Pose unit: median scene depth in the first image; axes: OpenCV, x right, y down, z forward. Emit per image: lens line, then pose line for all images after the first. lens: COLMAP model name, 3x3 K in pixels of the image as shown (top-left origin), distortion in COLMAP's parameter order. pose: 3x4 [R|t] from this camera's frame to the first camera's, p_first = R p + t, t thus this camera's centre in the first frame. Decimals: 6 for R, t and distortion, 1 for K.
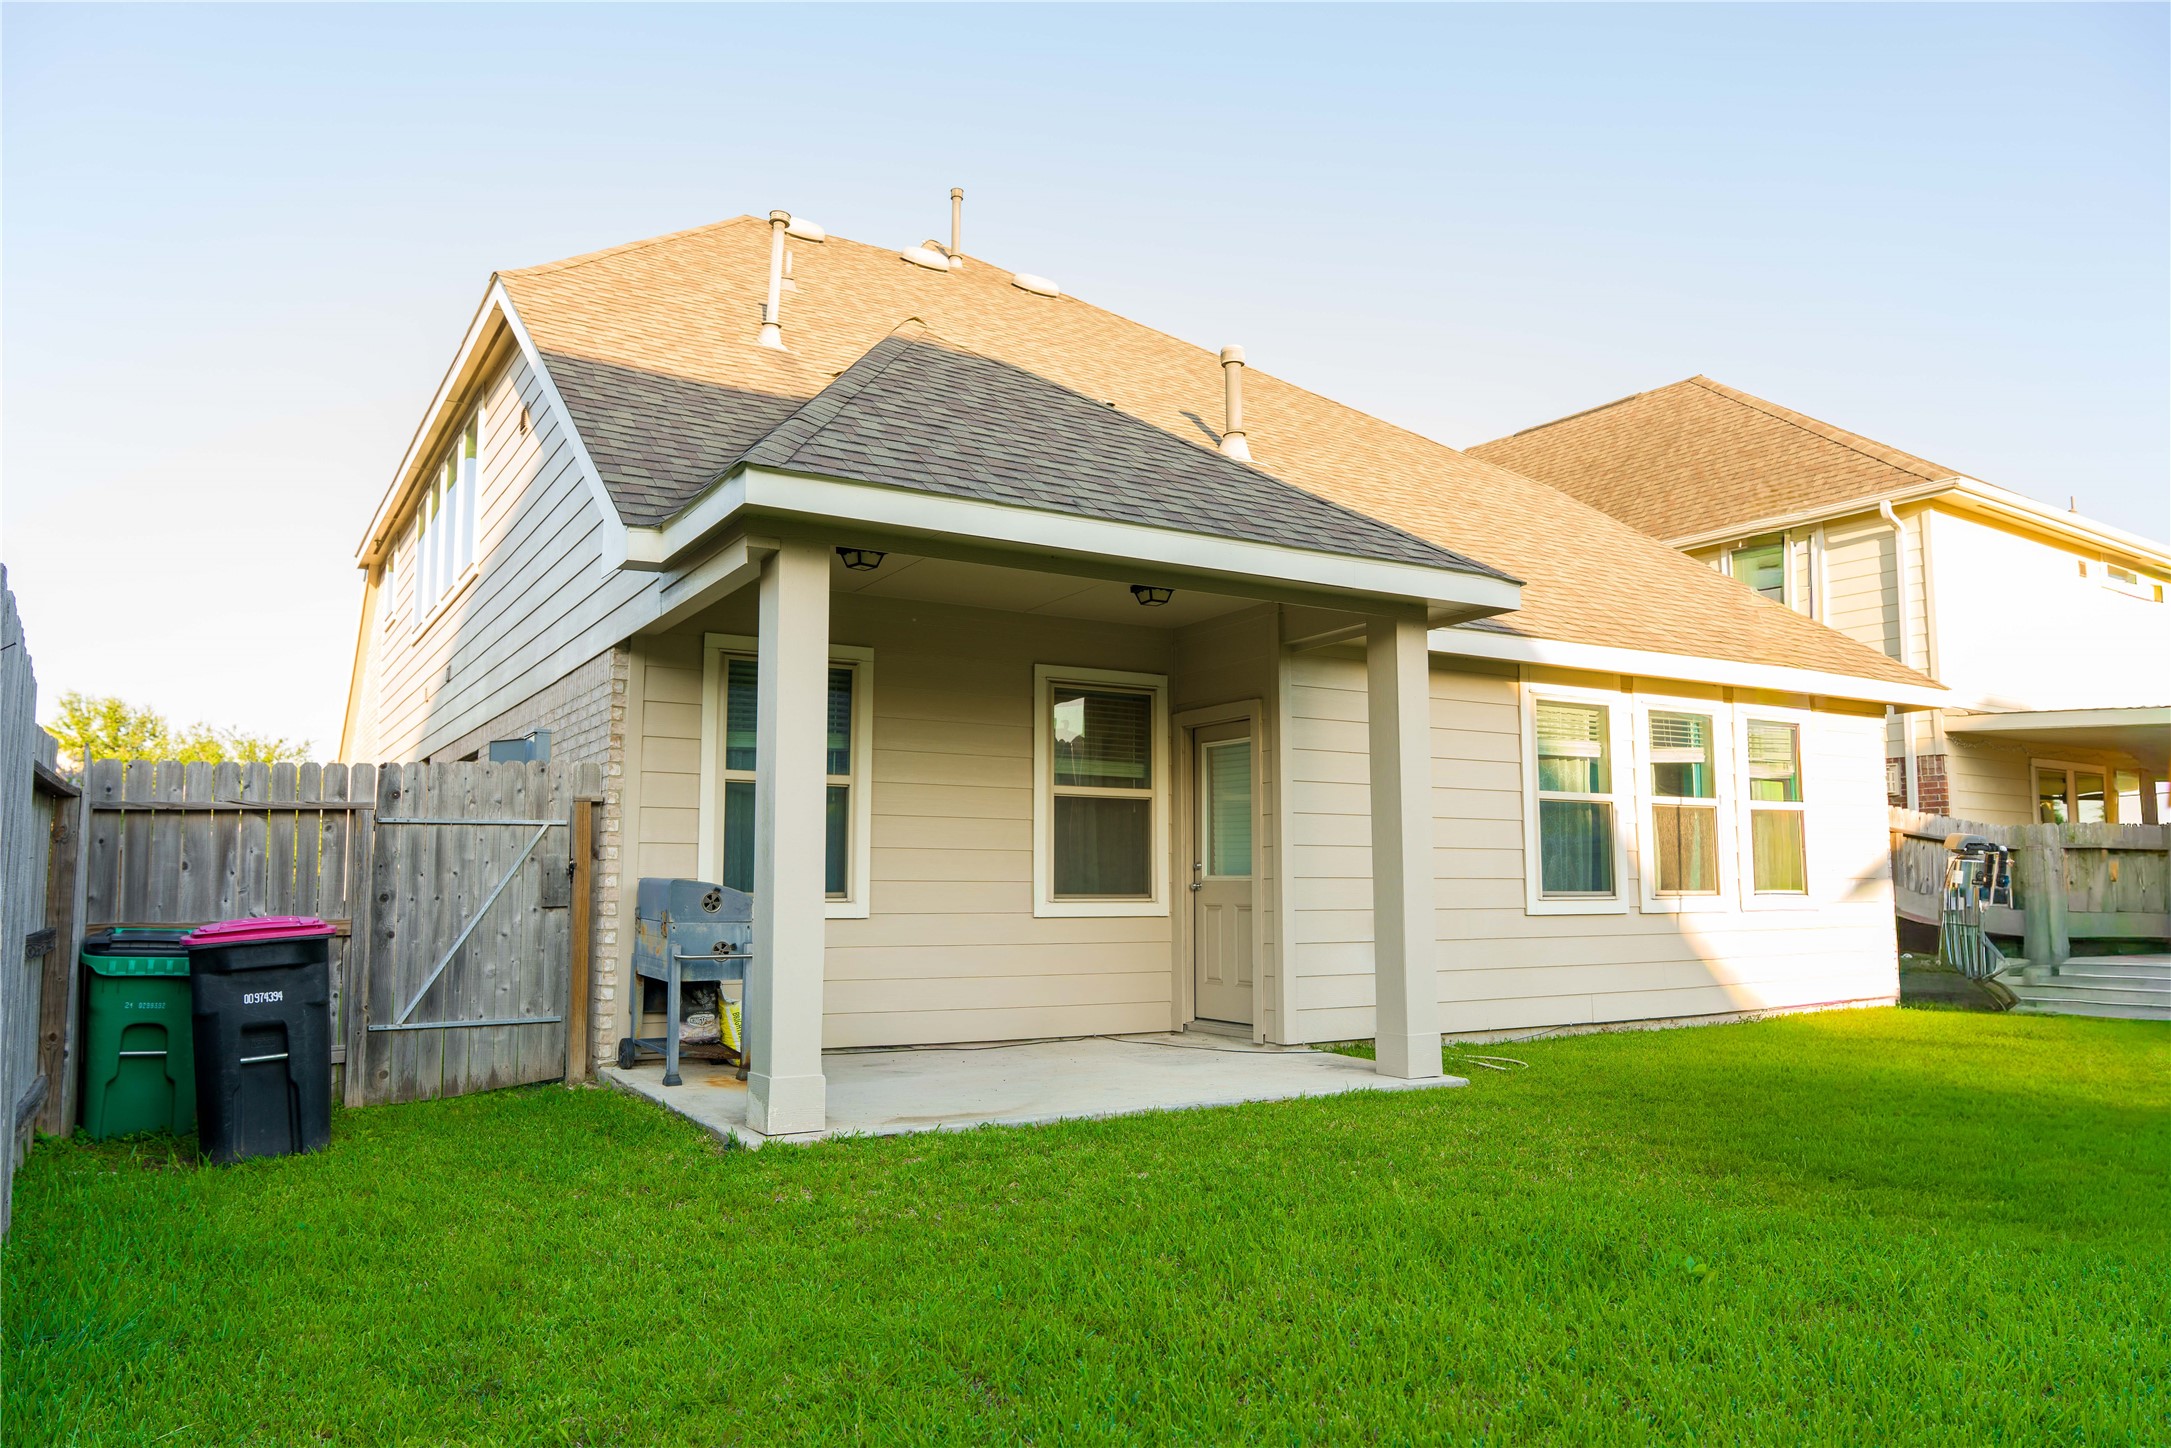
lens RADIAL K [[1459.6, 0, 1085.5], [0, 1459.6, 724.0], [0, 0, 1]] dist [0.004341, -0.001682]
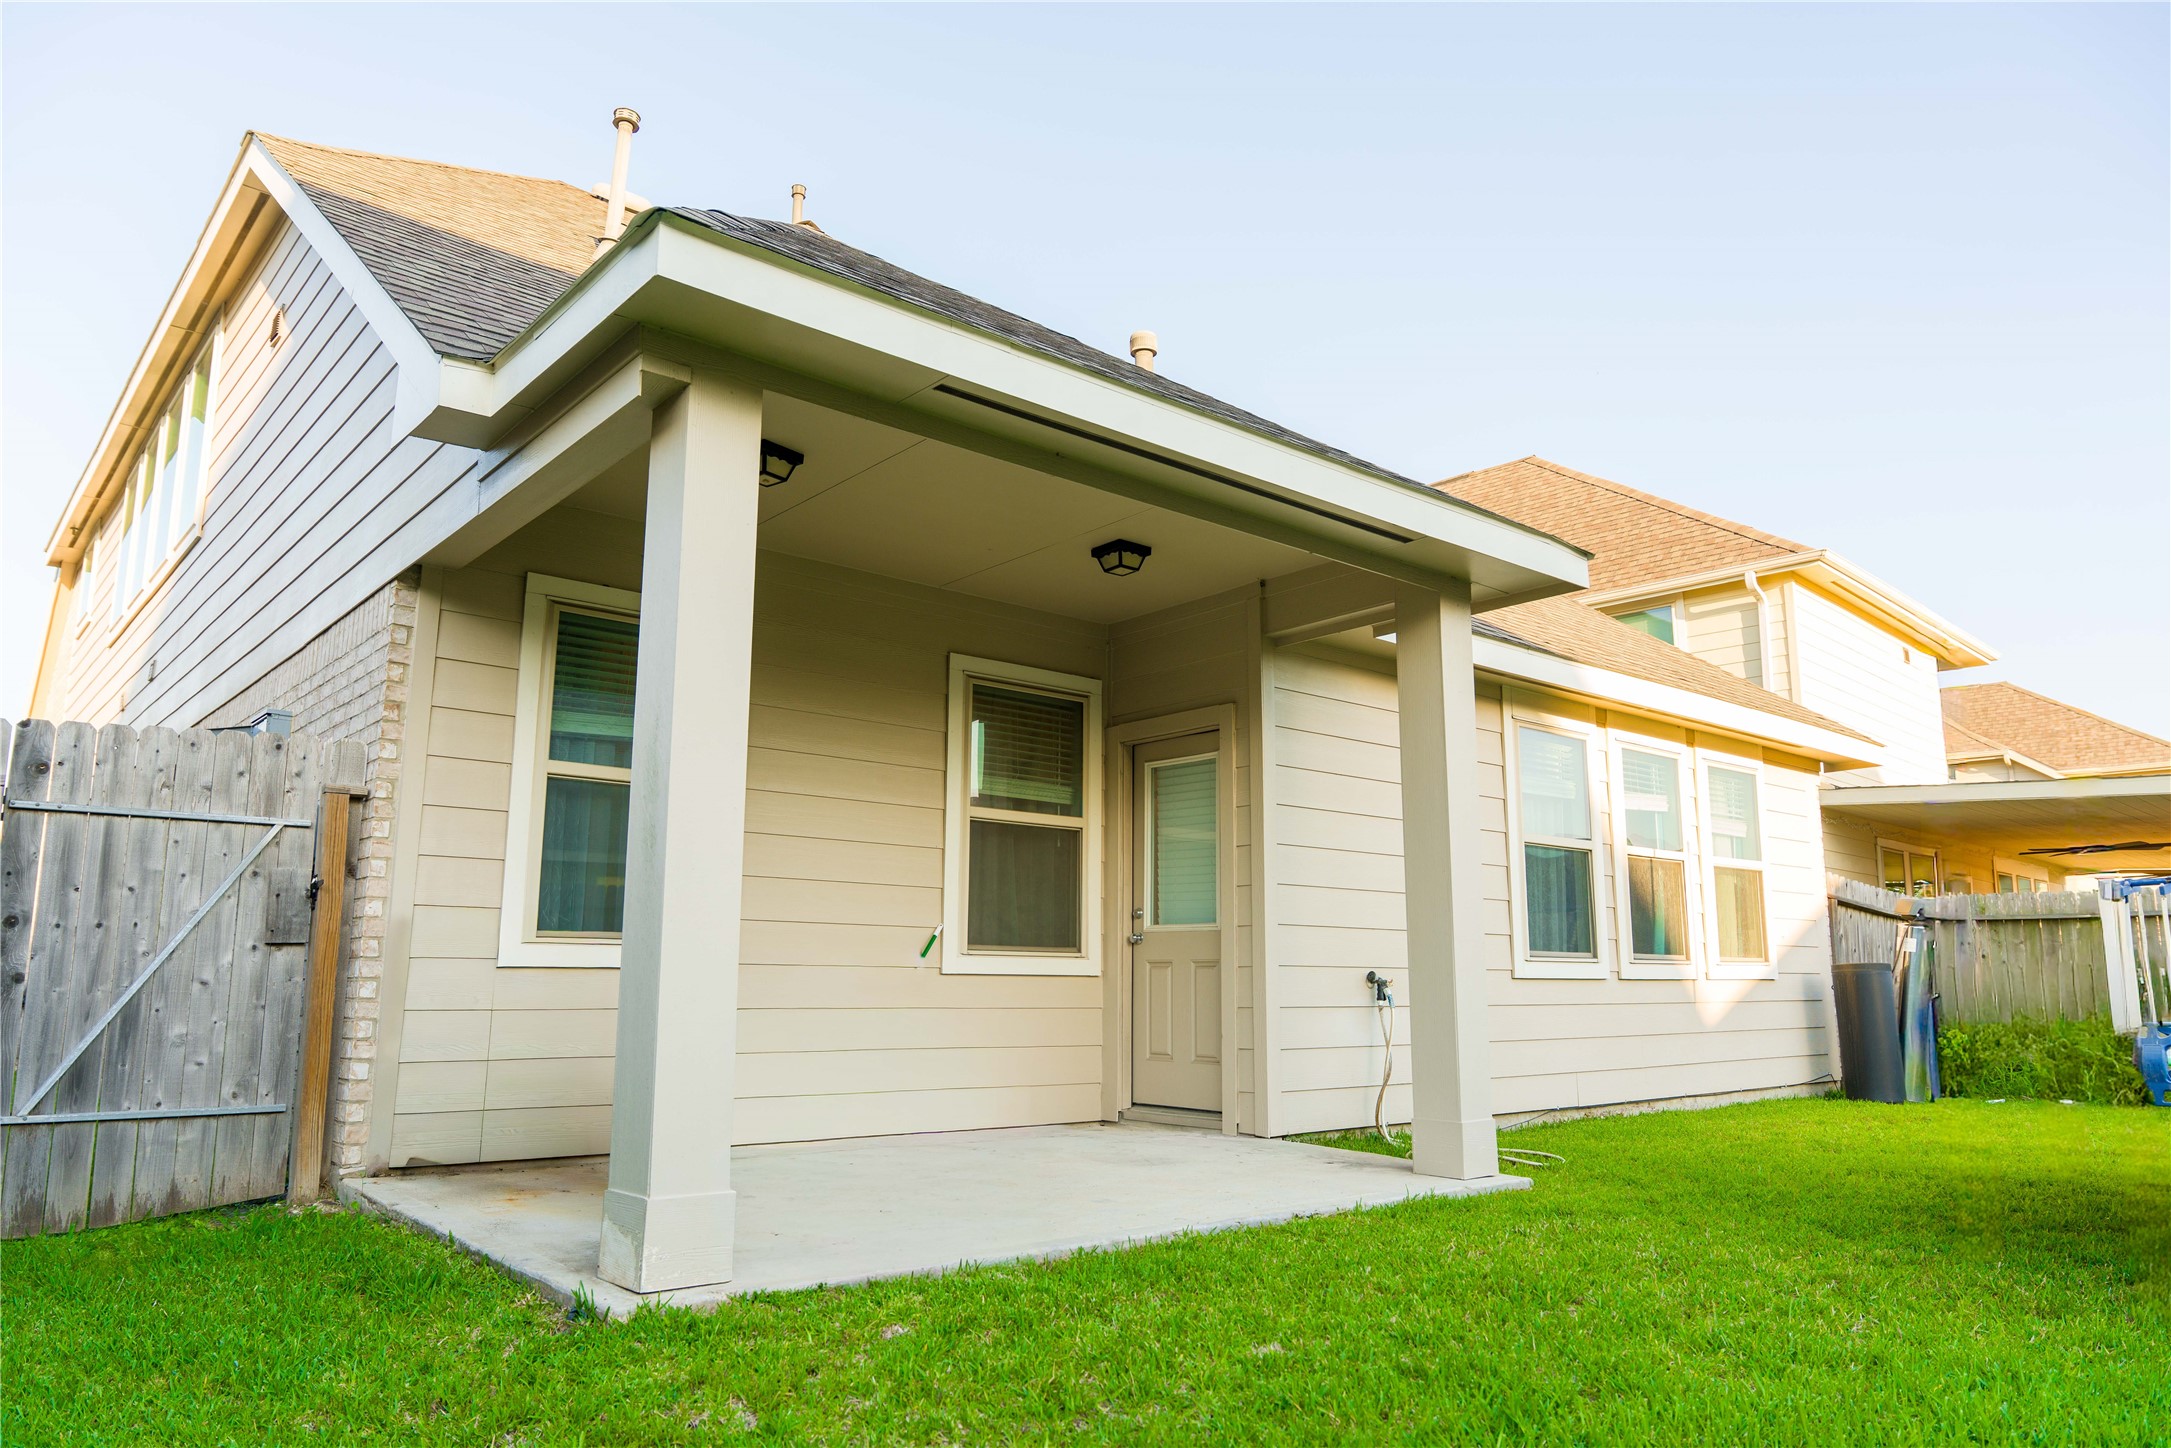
lens RADIAL K [[1436.7, 0, 1085.5], [0, 1436.7, 724.0], [0, 0, 1]] dist [0.000185, -0.007115]
pose [[0.986685, 0.035964, 0.158619, -0.098402], [-0.025710, 0.997473, -0.066230, 0.055185], [-0.160600, 0.061270, 0.985116, 0.255939]]
